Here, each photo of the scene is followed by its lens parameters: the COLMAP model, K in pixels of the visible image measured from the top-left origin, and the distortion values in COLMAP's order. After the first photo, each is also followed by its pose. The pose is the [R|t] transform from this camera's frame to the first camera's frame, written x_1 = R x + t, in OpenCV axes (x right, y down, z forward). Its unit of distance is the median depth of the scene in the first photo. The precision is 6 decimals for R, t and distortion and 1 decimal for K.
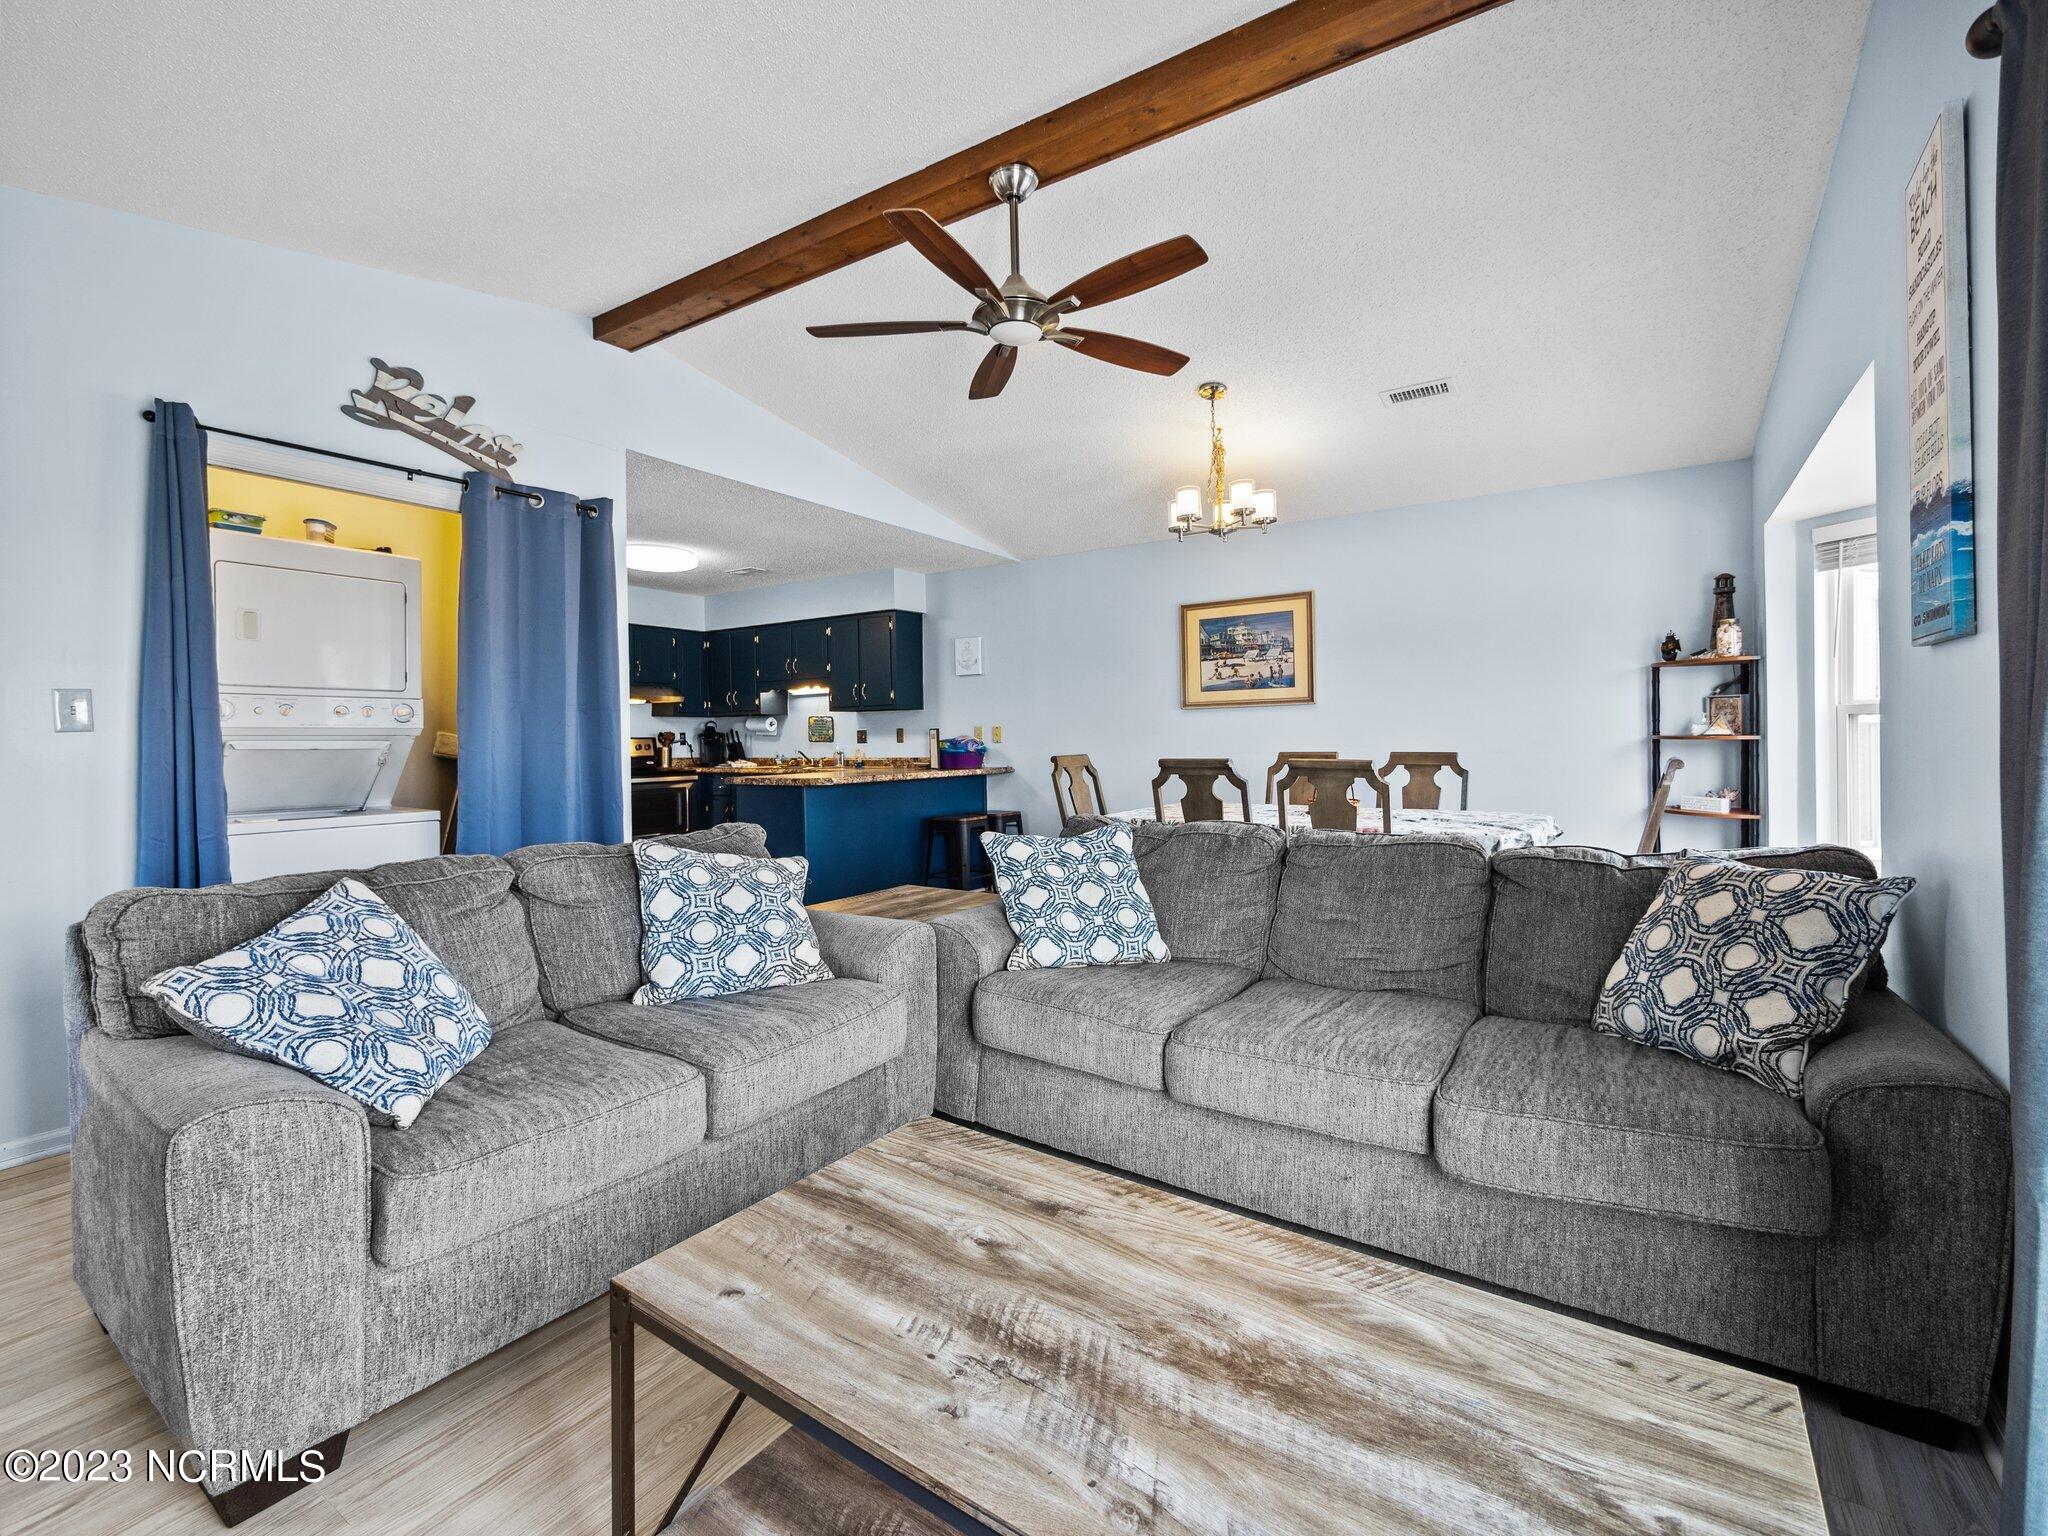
lens RADIAL K [[914.0, 0, 1026.5], [0, 914.0, 743.9], [0, 0, 1]] dist [-0.004642, -0.000148]
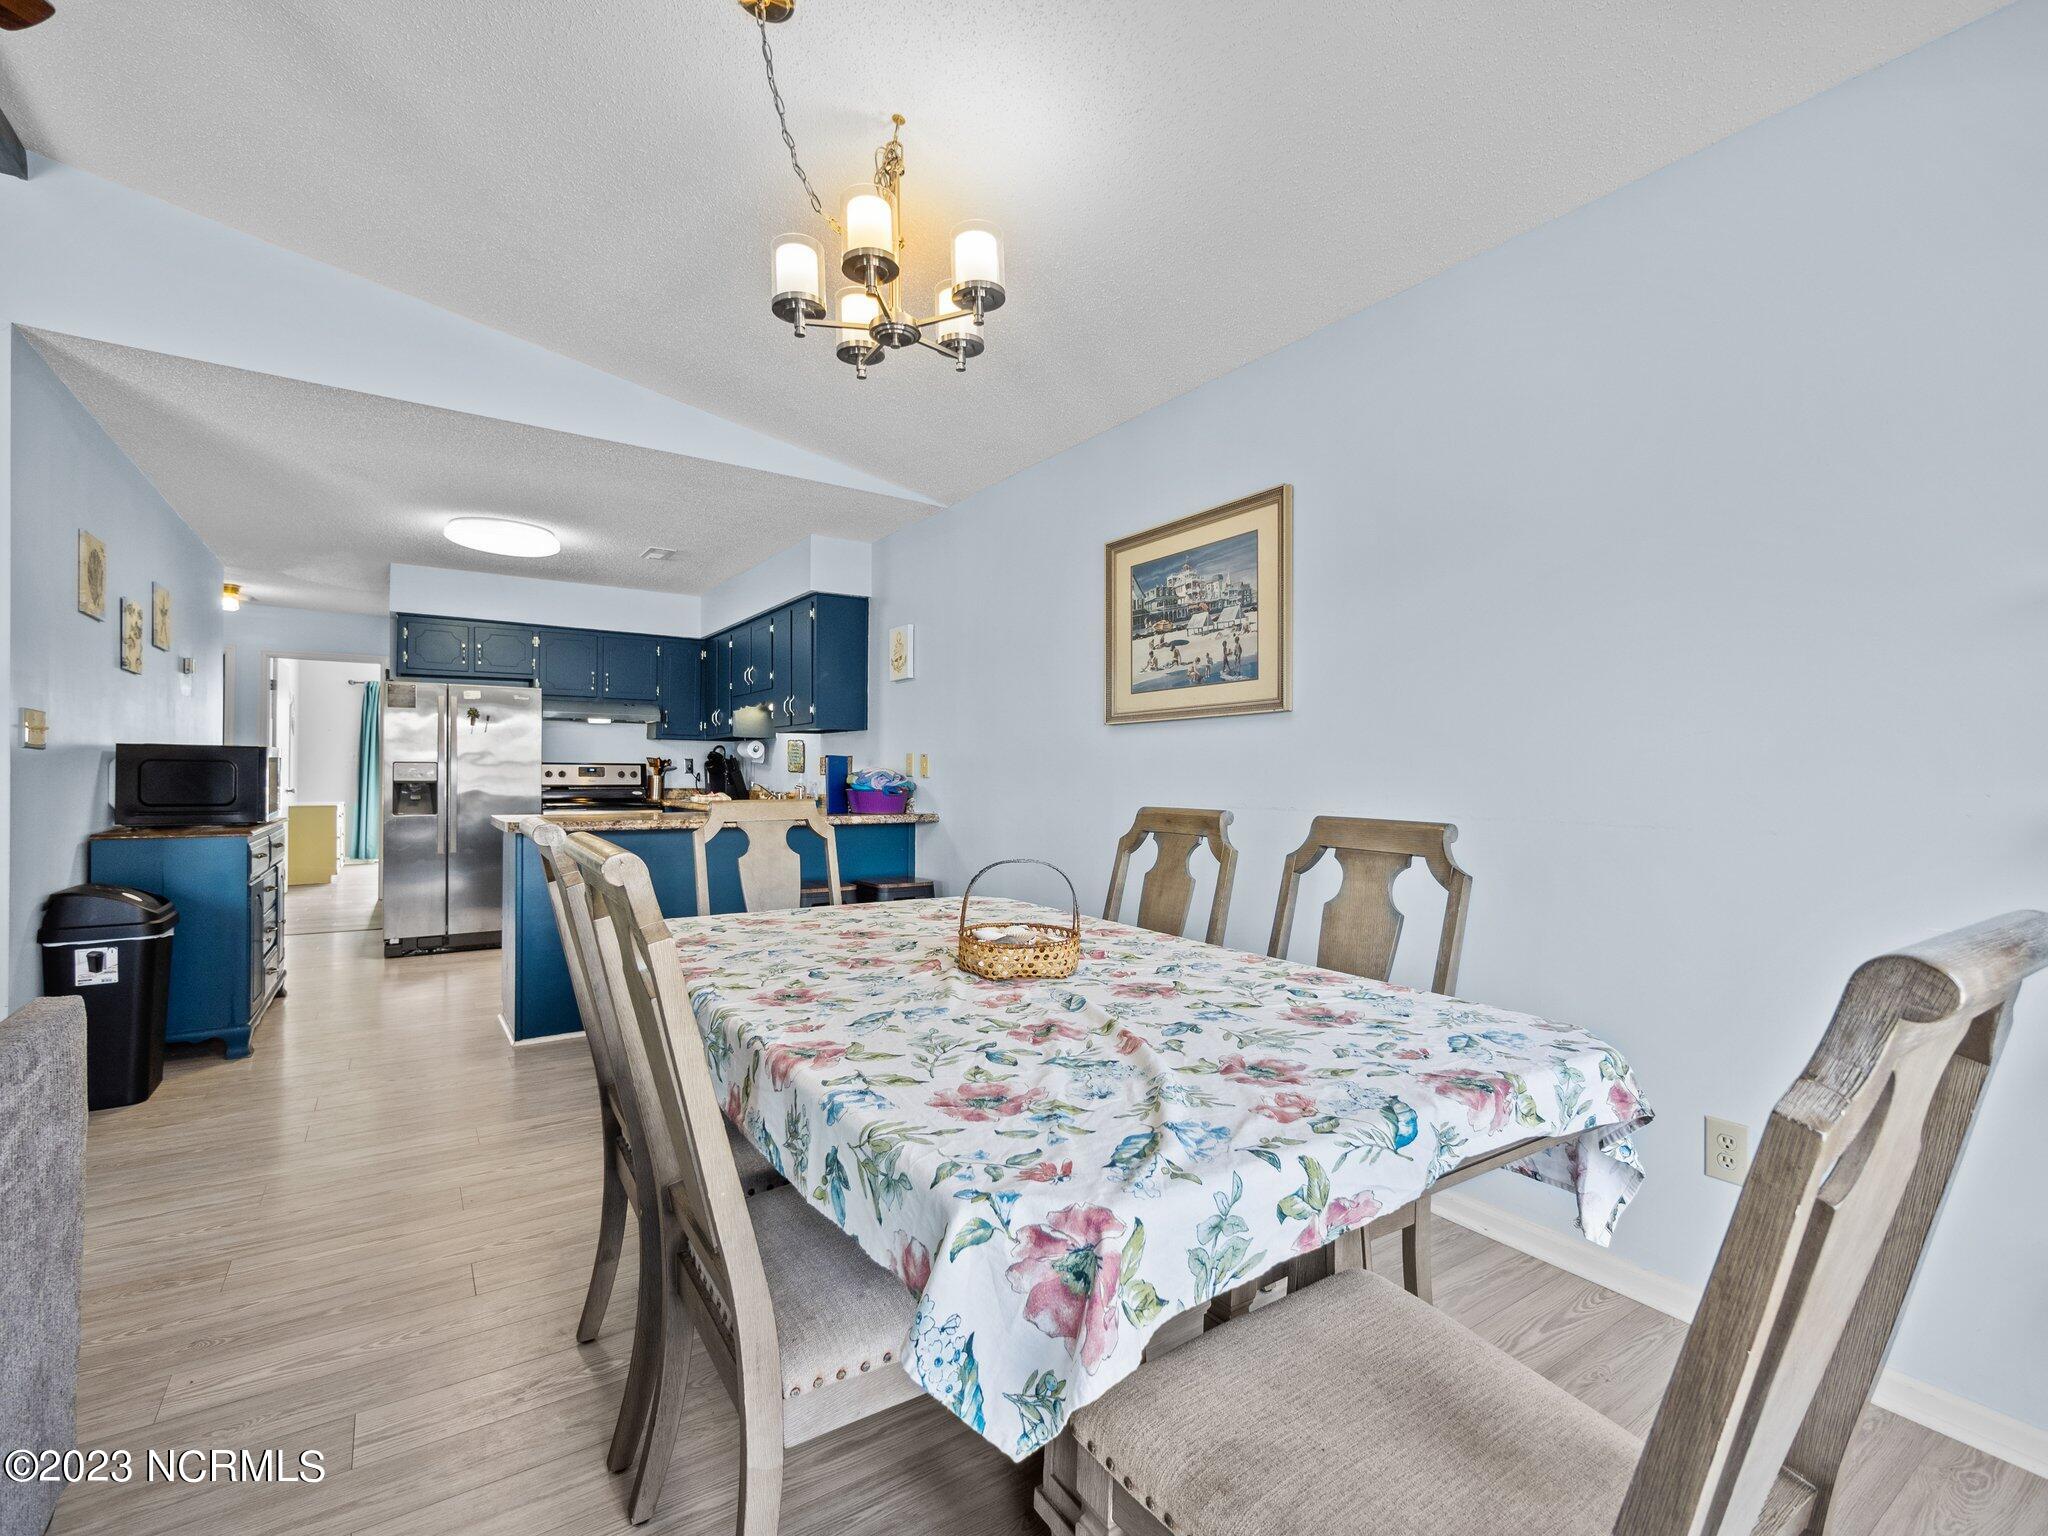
lens RADIAL K [[933.7, 0, 1032.9], [0, 933.7, 773.0], [0, 0, 1]] dist [0.000873, 0.000452]
pose [[0.924963, 0.019360, -0.379565, 0.360490], [-0.021892, 0.999758, -0.002355, -0.005798], [0.379427, 0.010488, 0.925162, 0.451502]]
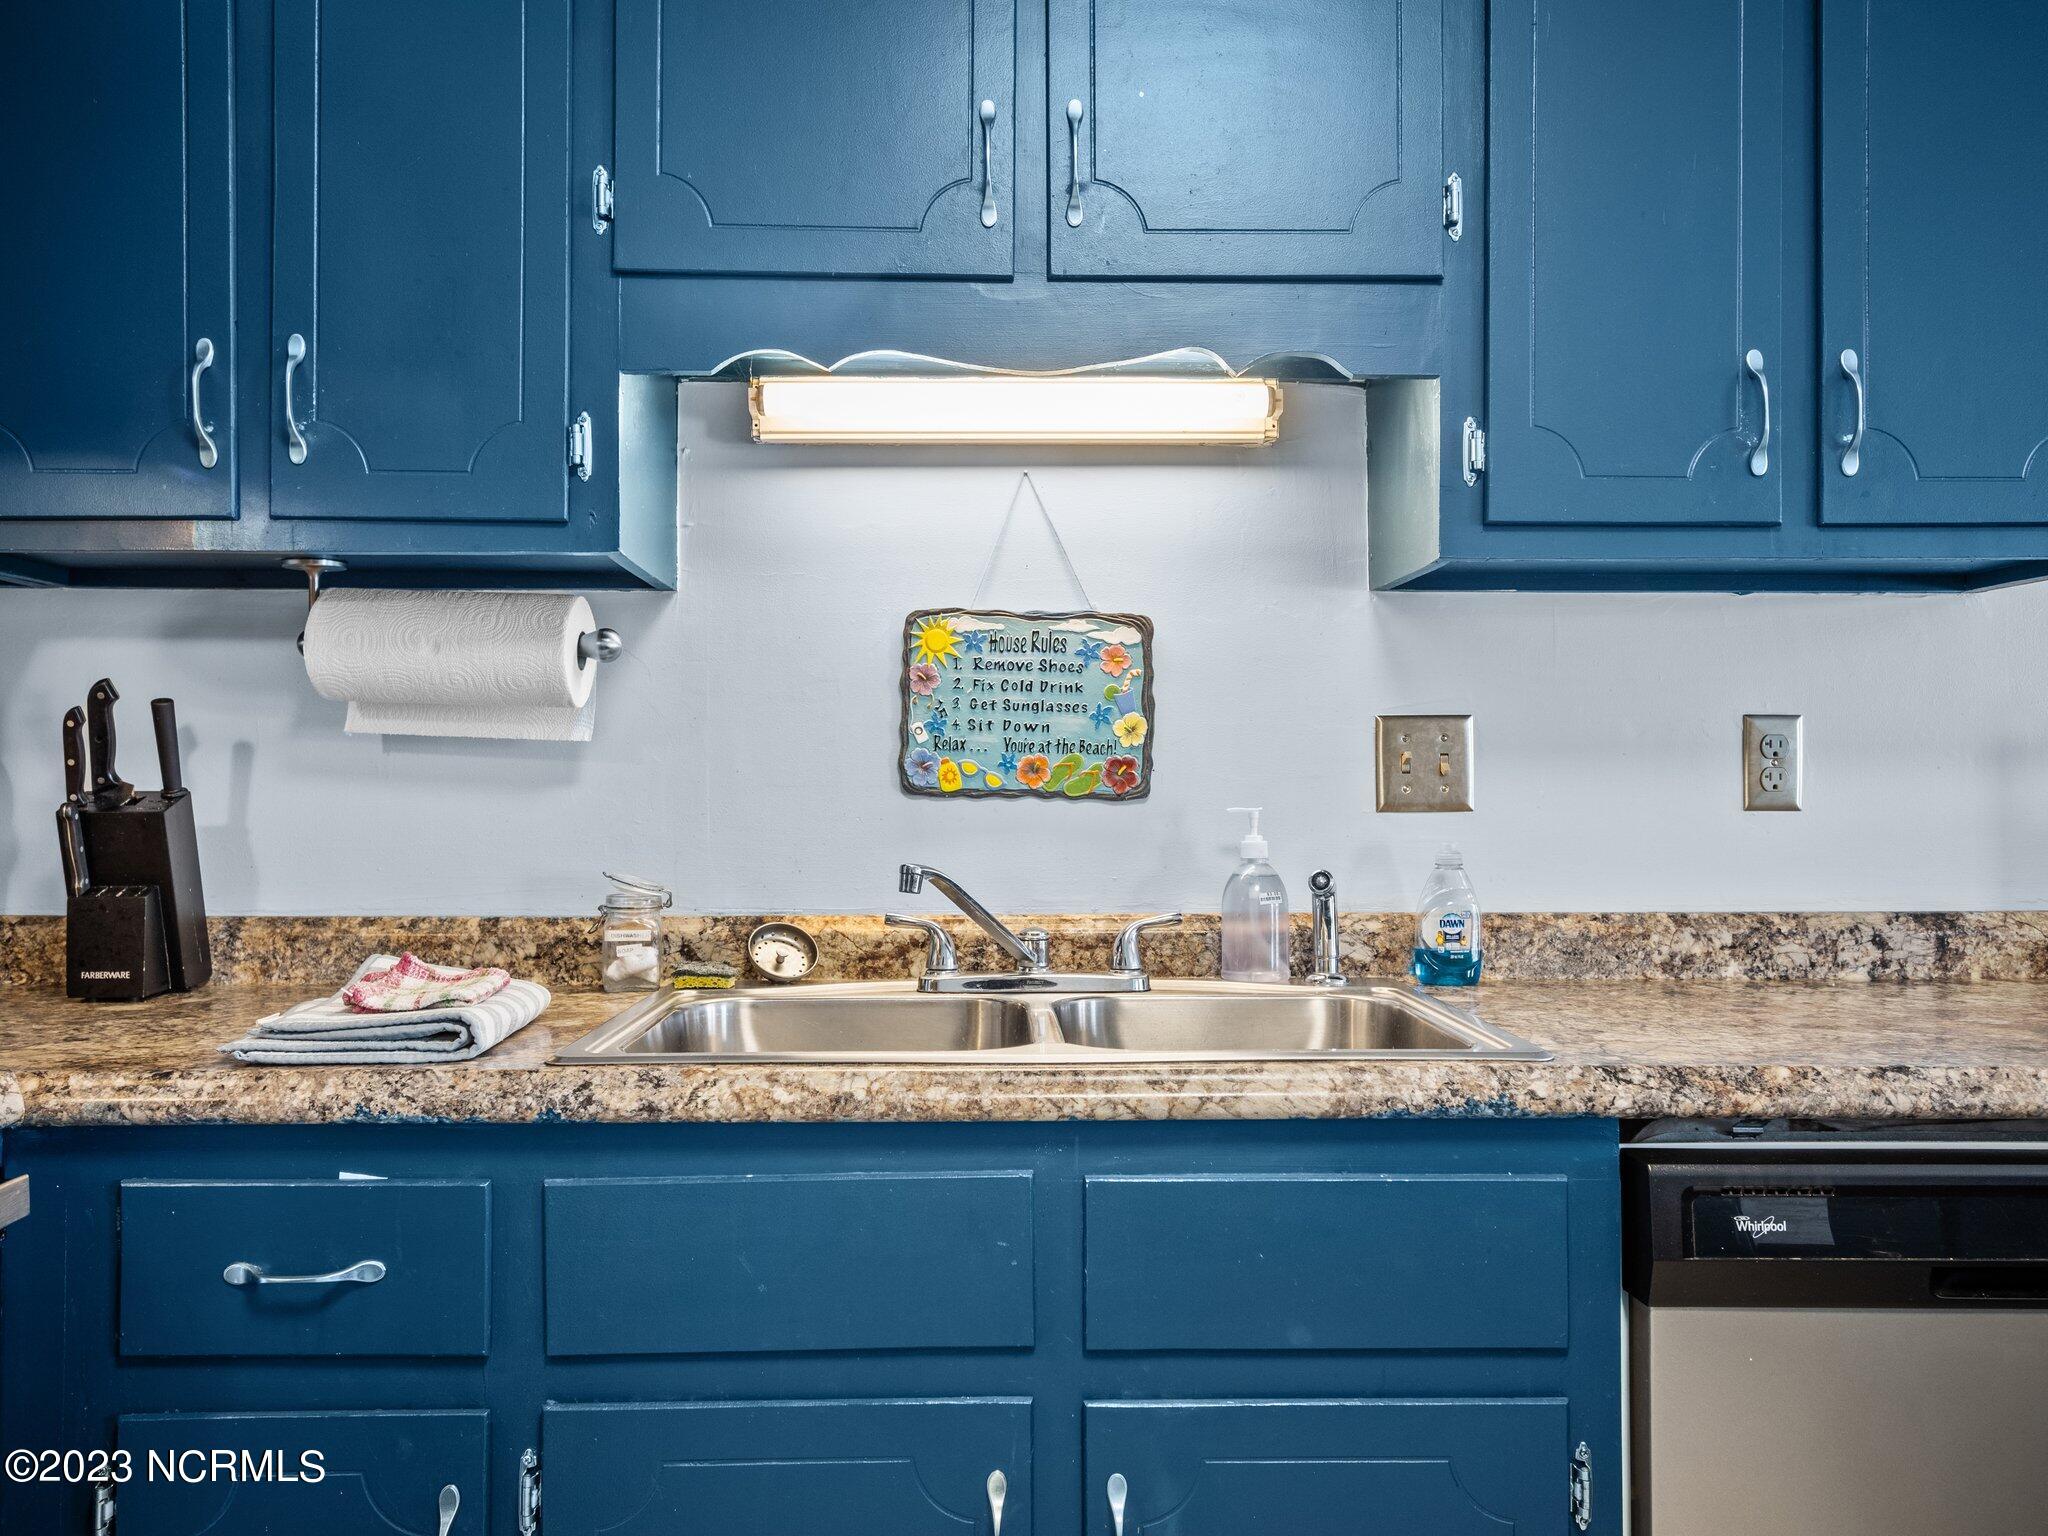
lens RADIAL K [[1653.4, 0, 1028.5], [0, 1653.4, 757.1], [0, 0, 1]] dist [0.008727, 0.008443]
pose [[0.821519, 0.022215, 0.569749, -0.491683], [-0.007746, 0.999583, -0.027807, -0.001997], [-0.570129, 0.018431, 0.821349, 1.073097]]
